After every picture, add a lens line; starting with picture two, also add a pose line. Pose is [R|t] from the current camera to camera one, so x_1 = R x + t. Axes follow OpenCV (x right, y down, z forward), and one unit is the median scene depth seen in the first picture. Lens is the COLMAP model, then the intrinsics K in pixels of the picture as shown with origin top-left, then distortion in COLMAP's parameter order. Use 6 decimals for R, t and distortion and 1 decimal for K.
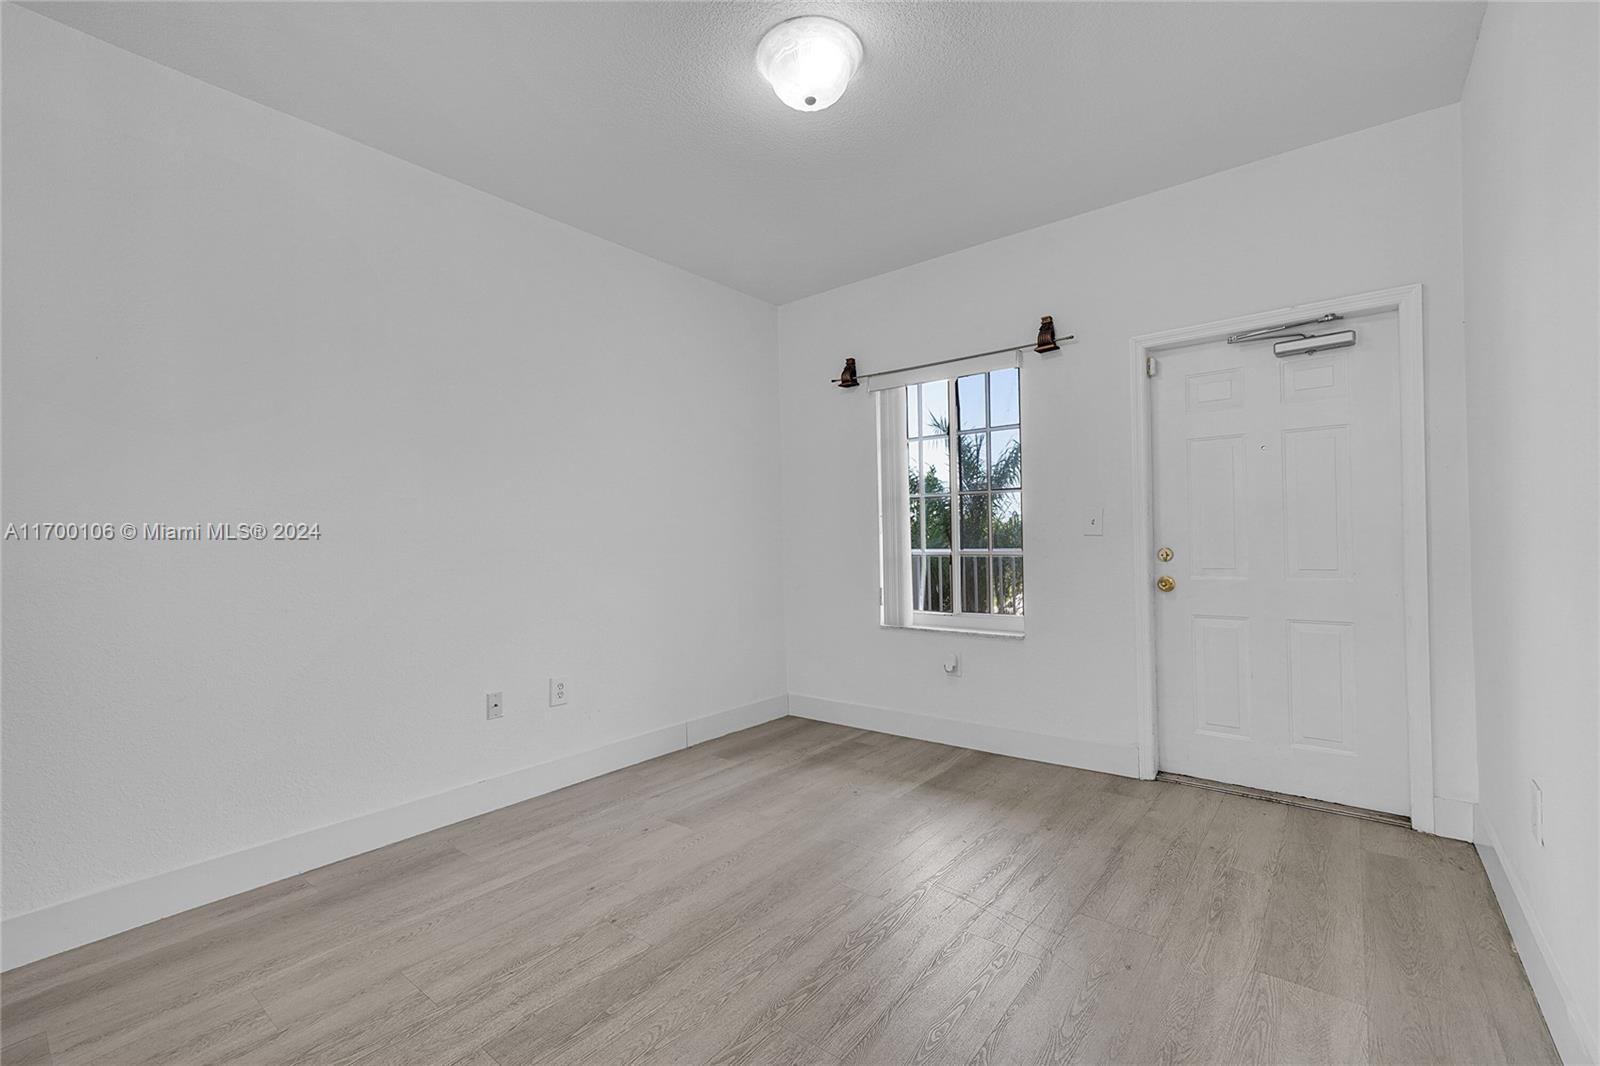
lens RADIAL K [[702.8, 0, 797.5], [0, 702.8, 541.0], [0, 0, 1]] dist [0.018248, 0.000036]
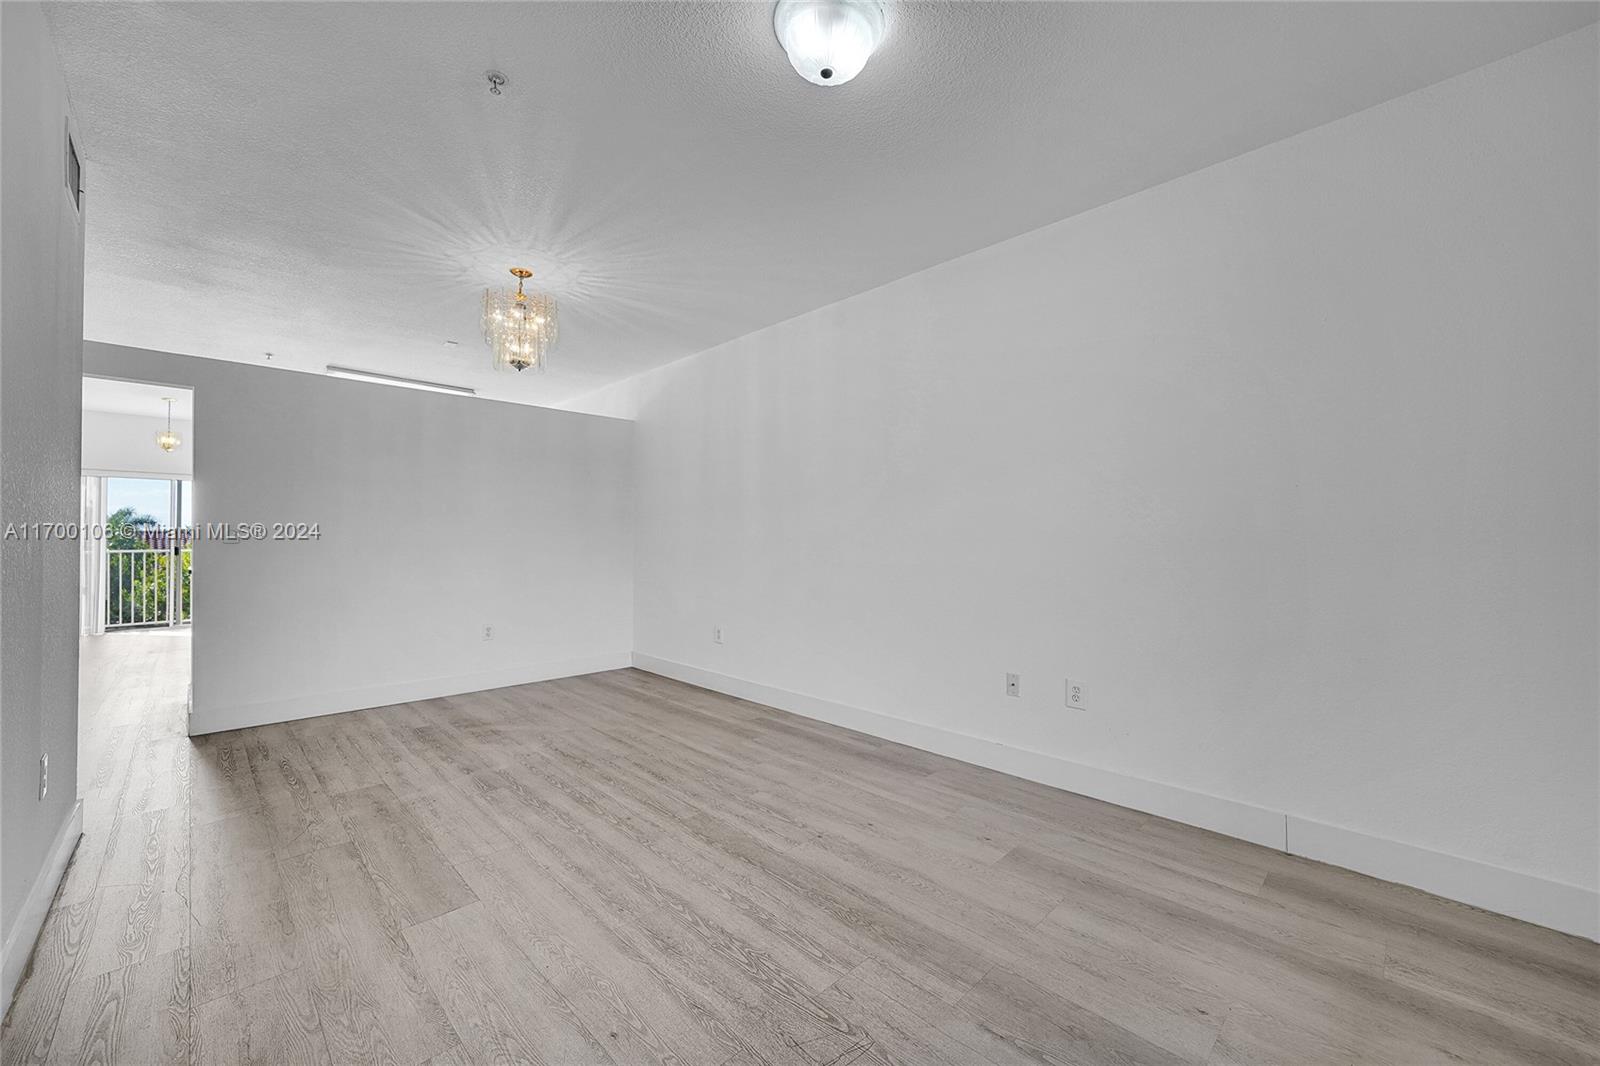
lens RADIAL K [[634.3, 0, 800.7], [0, 634.3, 536.4], [0, 0, 1]] dist [-0.000794, 0.000274]
pose [[-0.127928, 0.009040, -0.991742, 0.663531], [0.001743, 0.999959, 0.008890, -0.017485], [0.991782, -0.000591, -0.127939, 0.828496]]
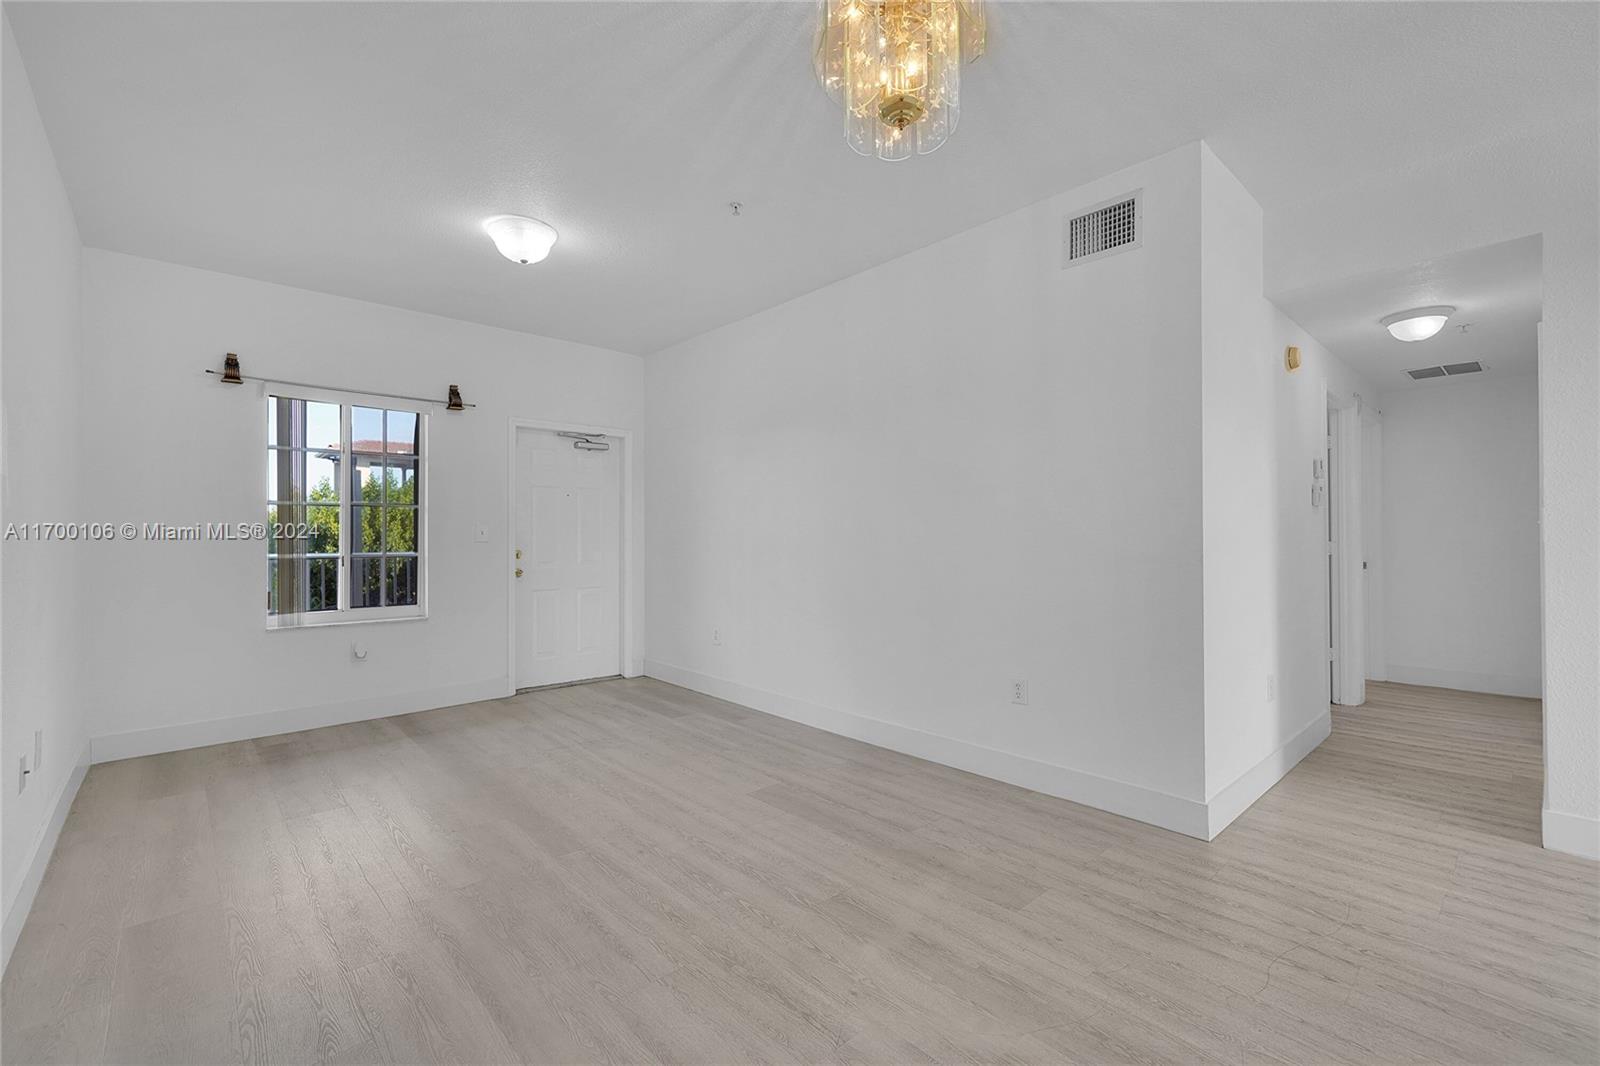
lens RADIAL K [[673.6, 0, 799.4], [0, 673.6, 538.0], [0, 0, 1]] dist [0.002571, 0.000421]
pose [[0.159541, 0.018249, 0.987023, -1.006696], [0.001085, 0.999825, -0.018661, 0.012381], [-0.987191, 0.004048, 0.159493, 0.137349]]
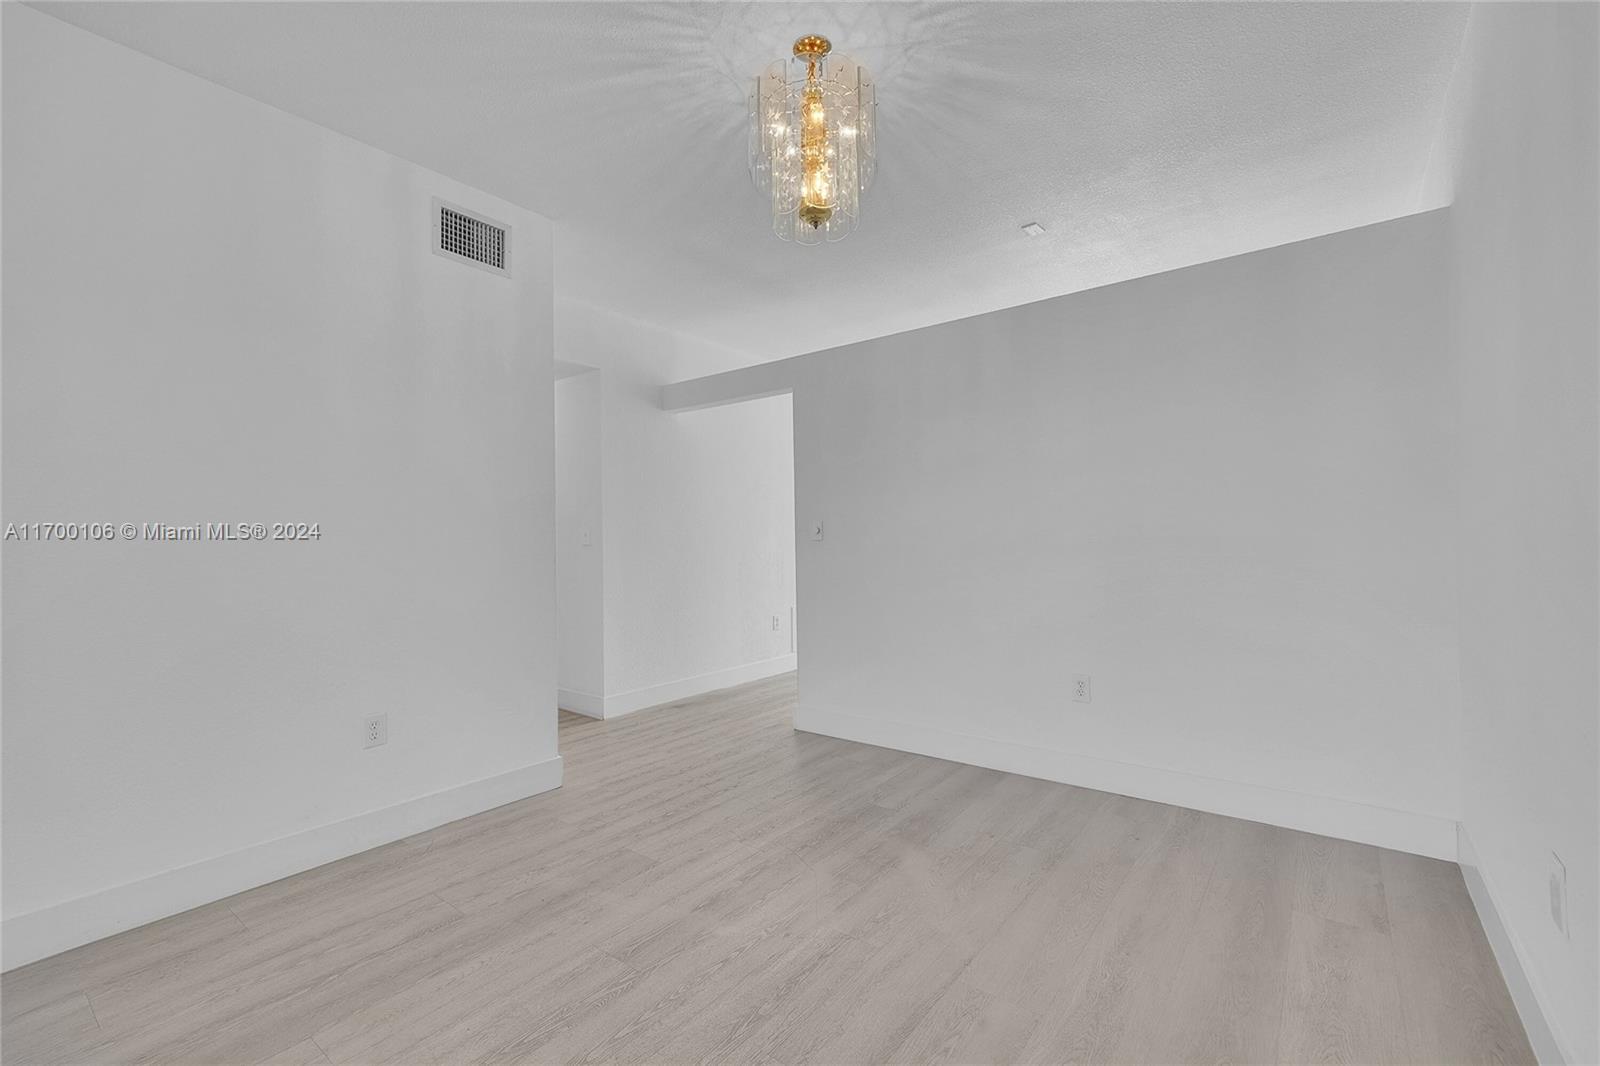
lens RADIAL K [[673.6, 0, 799.4], [0, 673.6, 538.0], [0, 0, 1]] dist [0.002571, 0.000421]
pose [[-0.999508, 0.031080, 0.004260, -0.448701], [0.031062, 0.999508, -0.004336, 0.006037], [-0.004393, -0.004202, -0.999982, 0.847560]]
